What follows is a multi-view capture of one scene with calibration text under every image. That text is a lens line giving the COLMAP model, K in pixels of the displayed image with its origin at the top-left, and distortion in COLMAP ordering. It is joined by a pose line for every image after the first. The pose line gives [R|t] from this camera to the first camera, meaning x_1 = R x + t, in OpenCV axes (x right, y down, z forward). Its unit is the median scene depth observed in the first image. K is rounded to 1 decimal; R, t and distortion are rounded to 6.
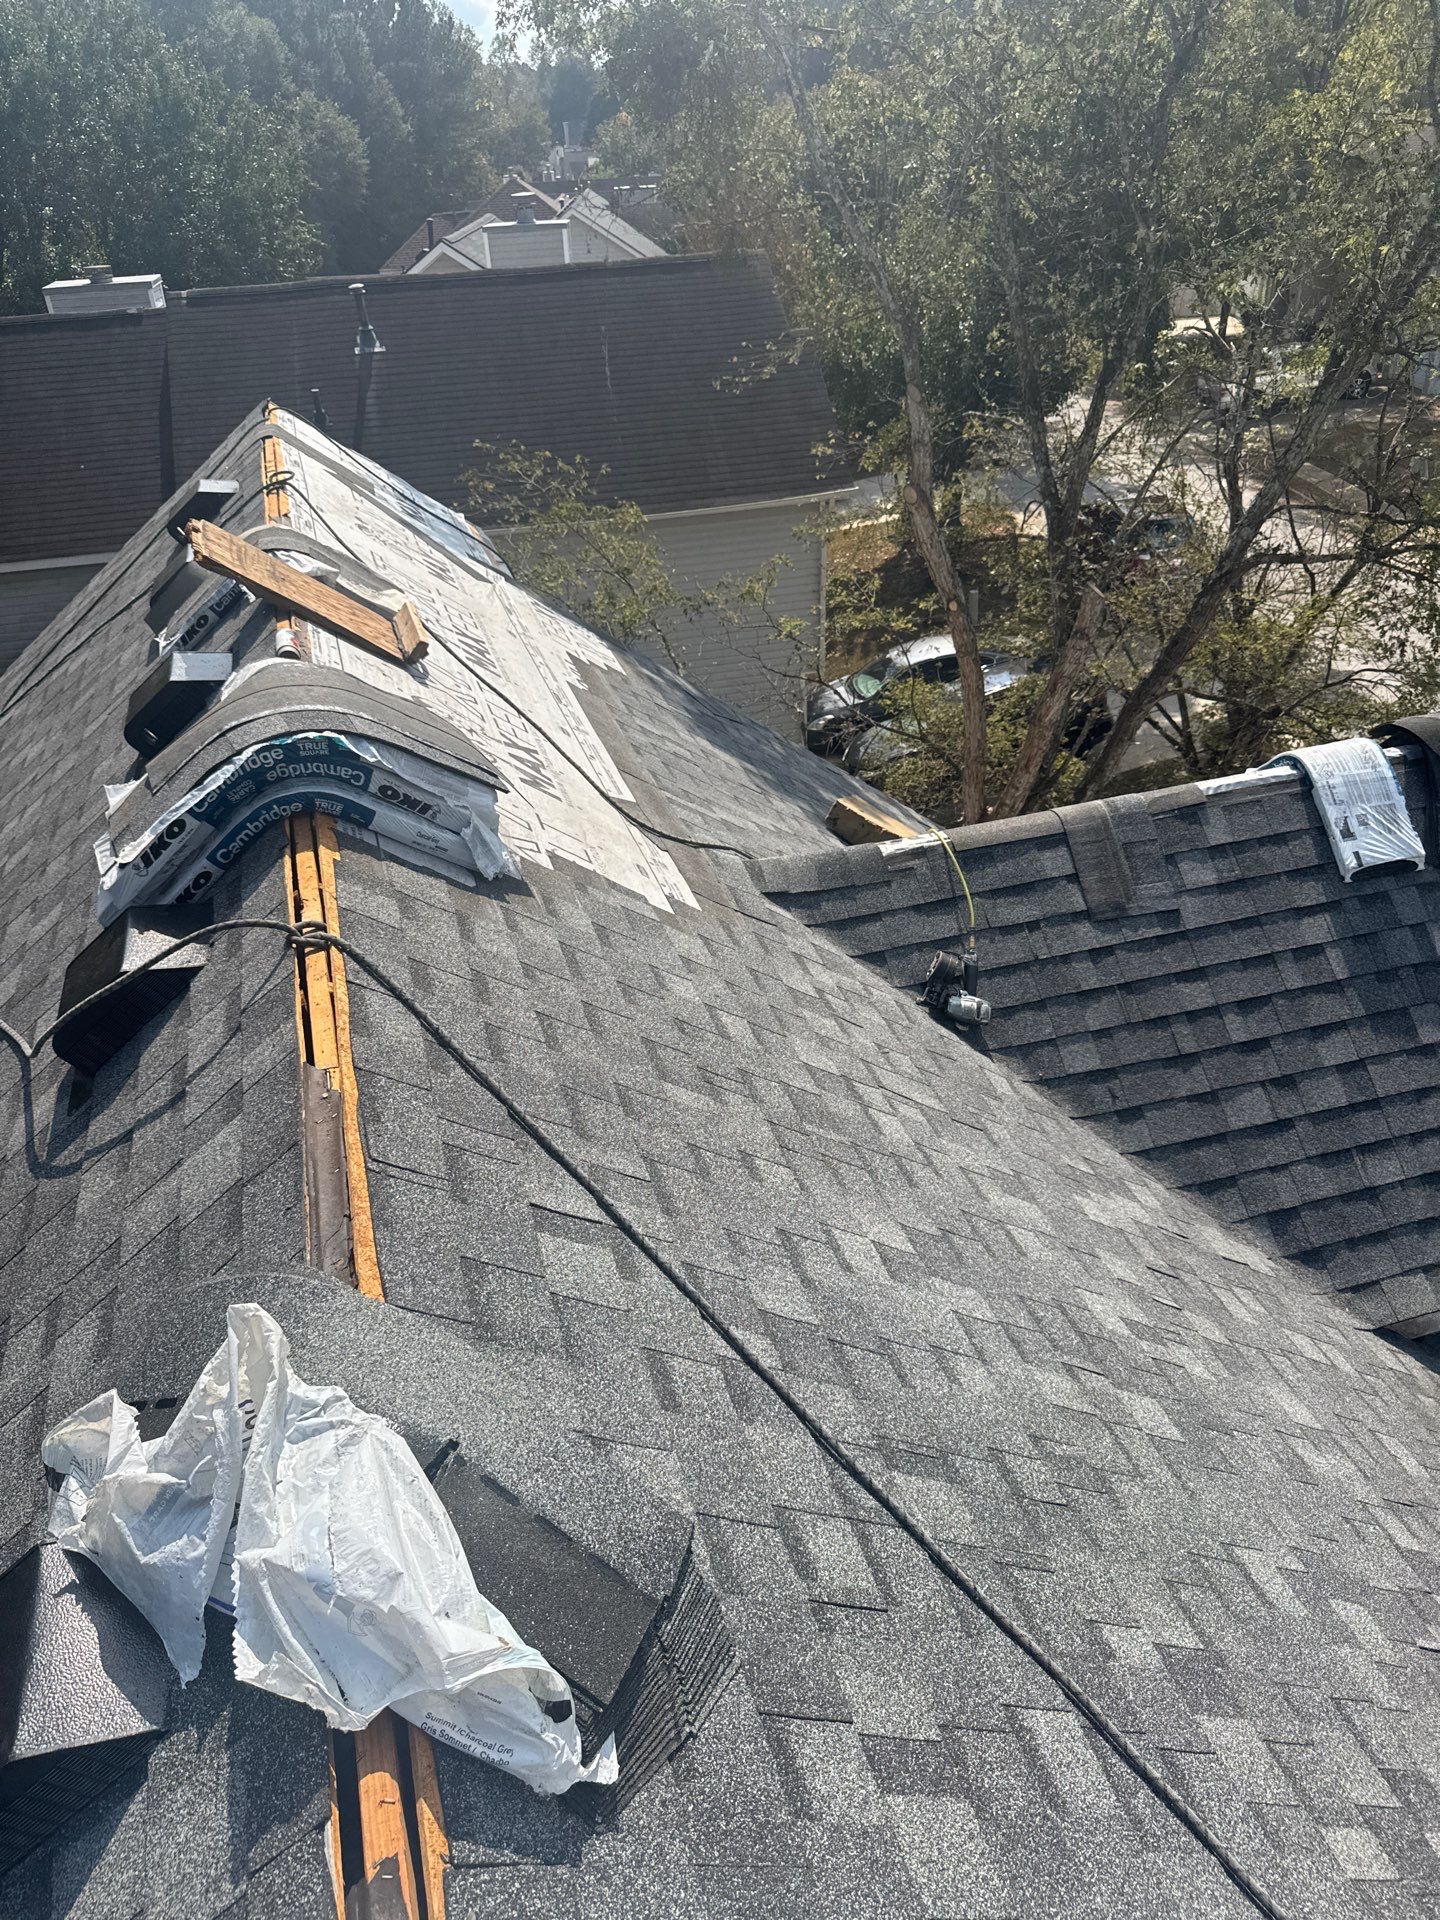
lens RADIAL K [[1376.1, 0, 720.0], [0, 1376.1, 960.0], [0, 0, 1]] dist [0.002189, -0.021136]
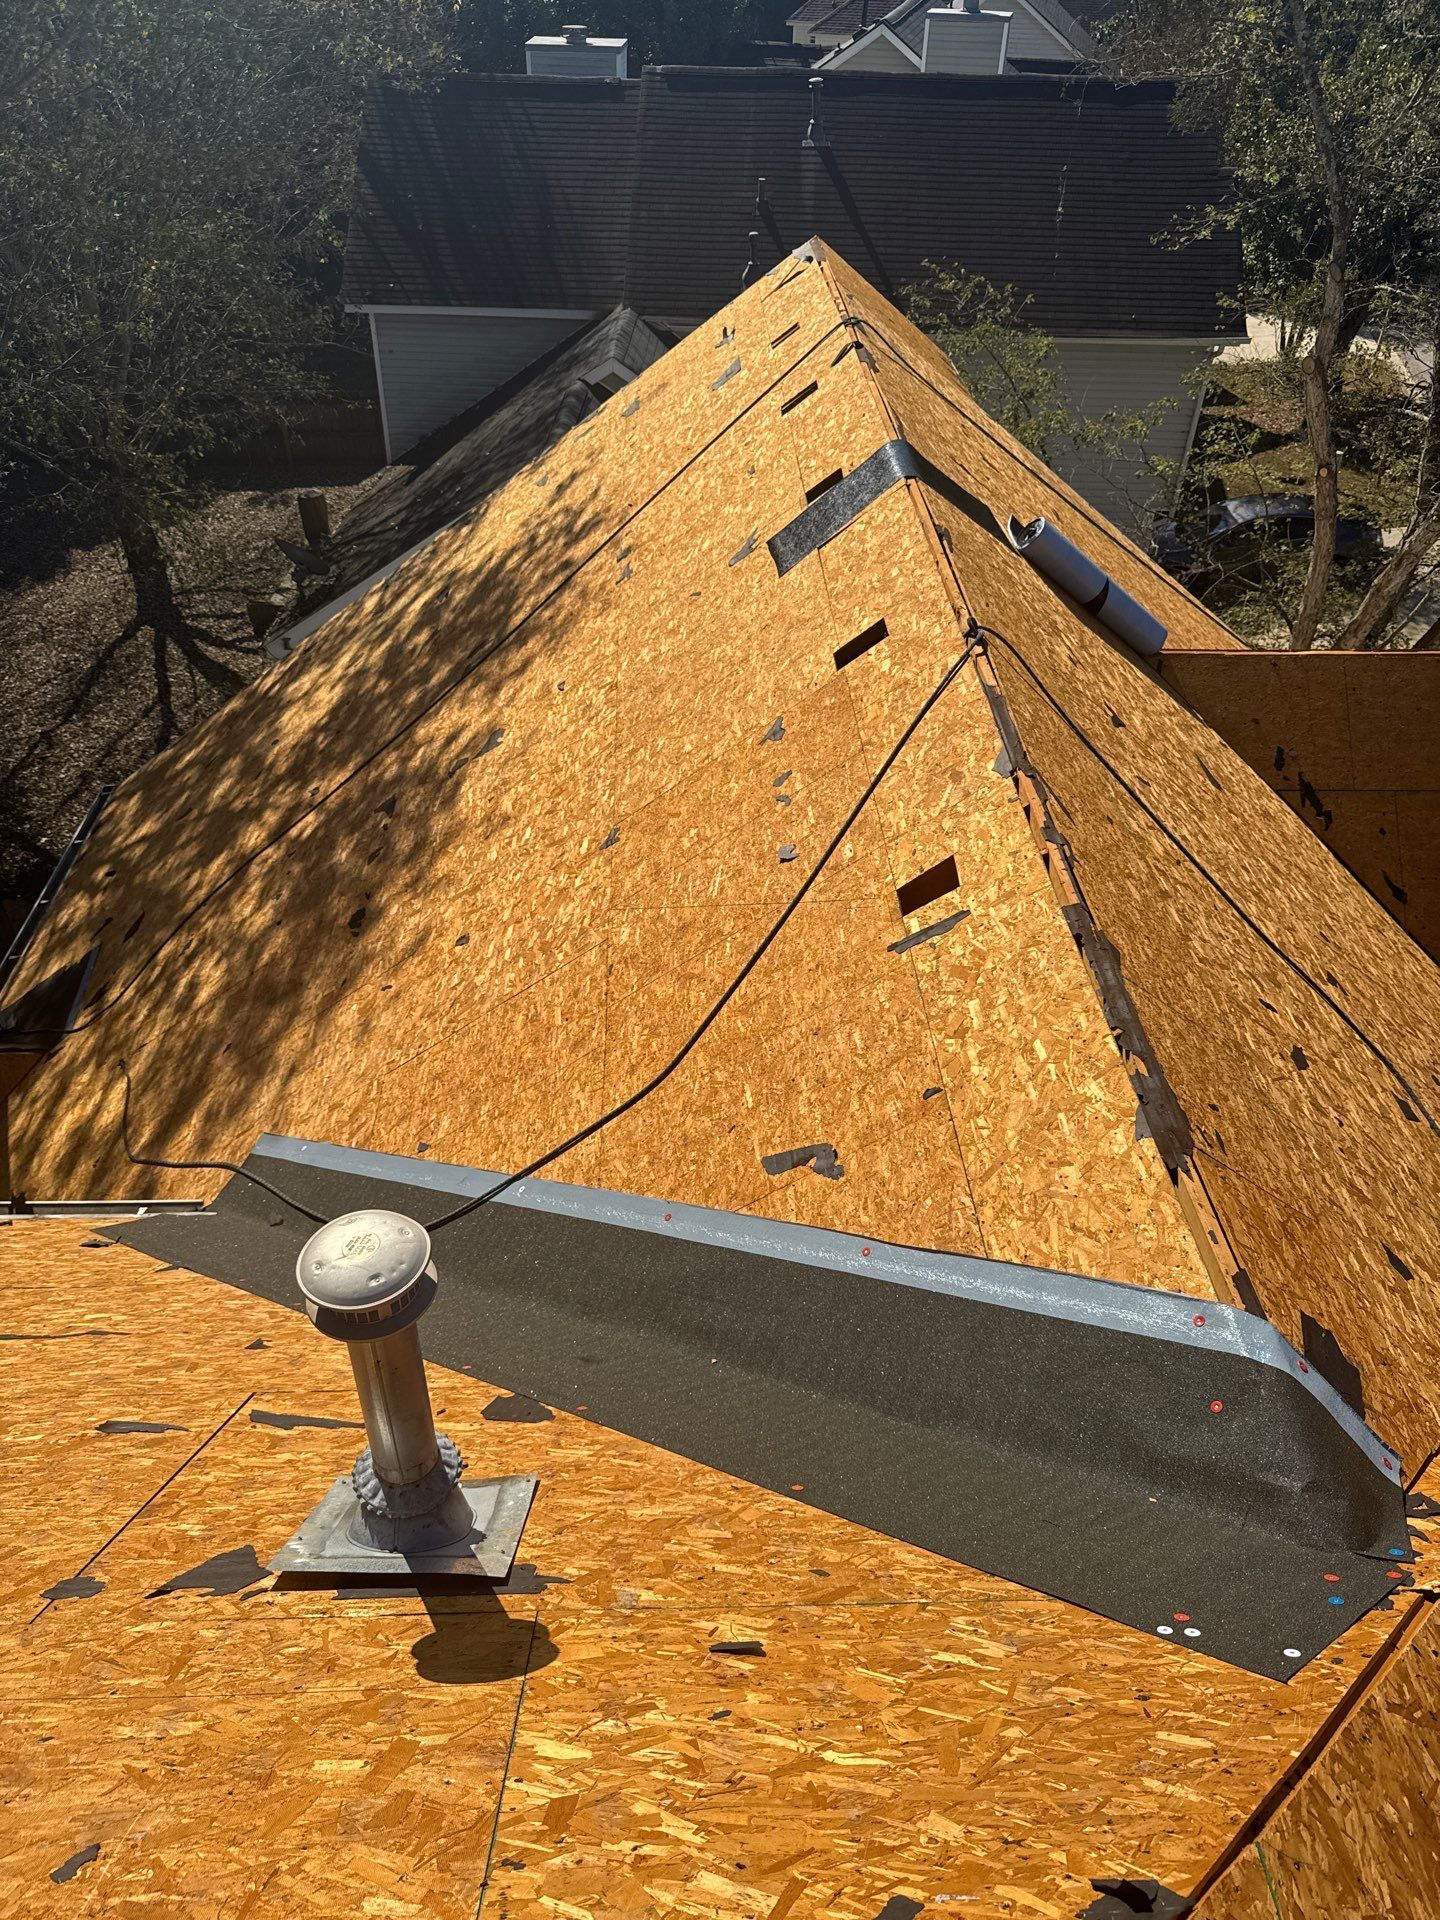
lens RADIAL K [[1376.1, 0, 720.0], [0, 1376.1, 960.0], [0, 0, 1]] dist [0.002189, -0.021136]
pose [[0.966282, 0.206653, -0.153600, -0.033618], [-0.184079, 0.971539, 0.149084, 0.032611], [0.180037, -0.115783, 0.976822, -0.147755]]
